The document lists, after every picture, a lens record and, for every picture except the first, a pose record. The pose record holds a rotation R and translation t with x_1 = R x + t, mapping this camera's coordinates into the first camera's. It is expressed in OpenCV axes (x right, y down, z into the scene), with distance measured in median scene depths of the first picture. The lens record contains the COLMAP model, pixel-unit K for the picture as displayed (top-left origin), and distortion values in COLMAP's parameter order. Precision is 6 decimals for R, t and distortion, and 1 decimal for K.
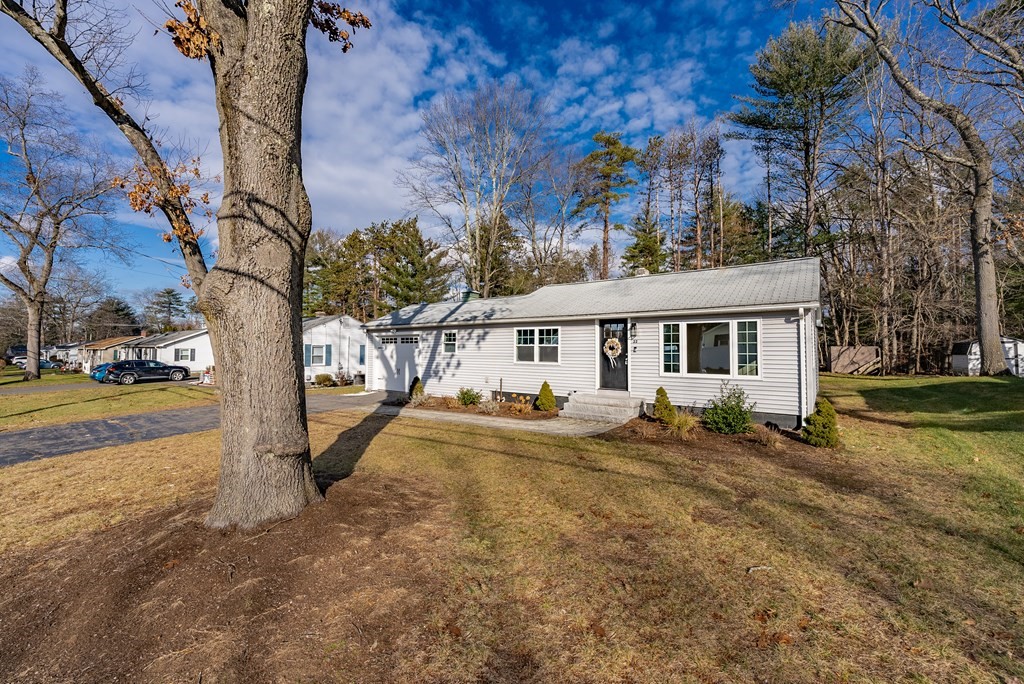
lens RADIAL K [[419.8, 0, 497.8], [0, 419.8, 341.1], [0, 0, 1]] dist [0.001162, 0.000147]
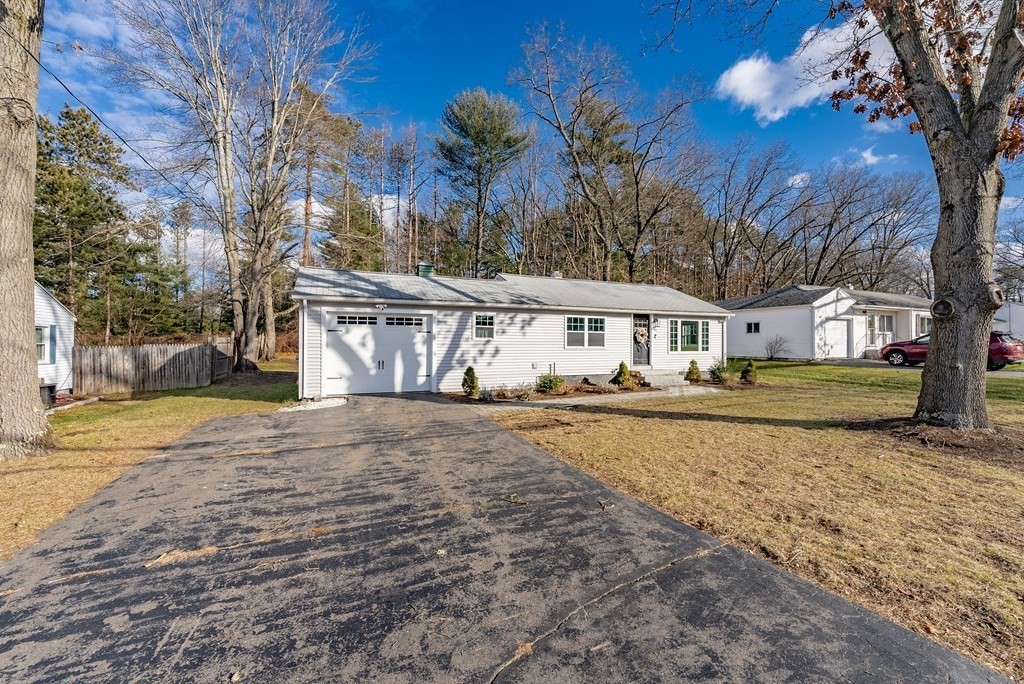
lens RADIAL K [[424.3, 0, 518.2], [0, 424.3, 338.8], [0, 0, 1]] dist [0.000302, -0.000192]
pose [[0.478861, 0.003396, 0.877884, -0.967868], [-0.022935, 0.999700, 0.008643, 0.021639], [-0.877591, -0.024273, 0.478795, 0.590652]]
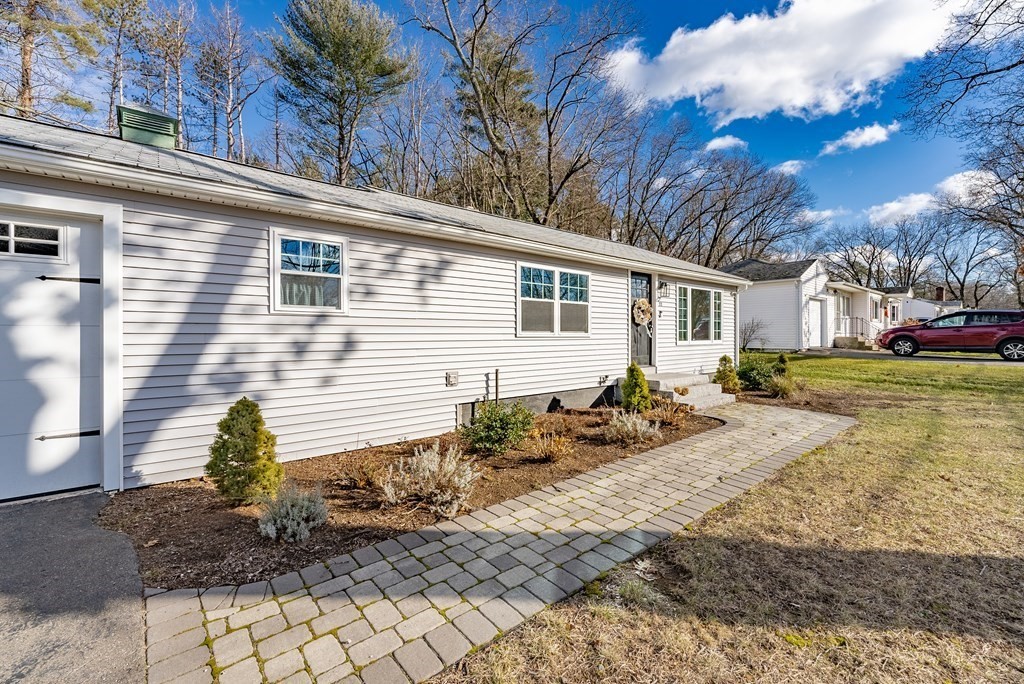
lens RADIAL K [[424.3, 0, 518.2], [0, 424.3, 338.8], [0, 0, 1]] dist [0.000302, -0.000192]
pose [[0.216763, -0.013956, 0.976124, -0.430242], [-0.017956, 0.999672, 0.018280, 0.046638], [-0.976059, -0.021490, 0.216441, 0.898016]]
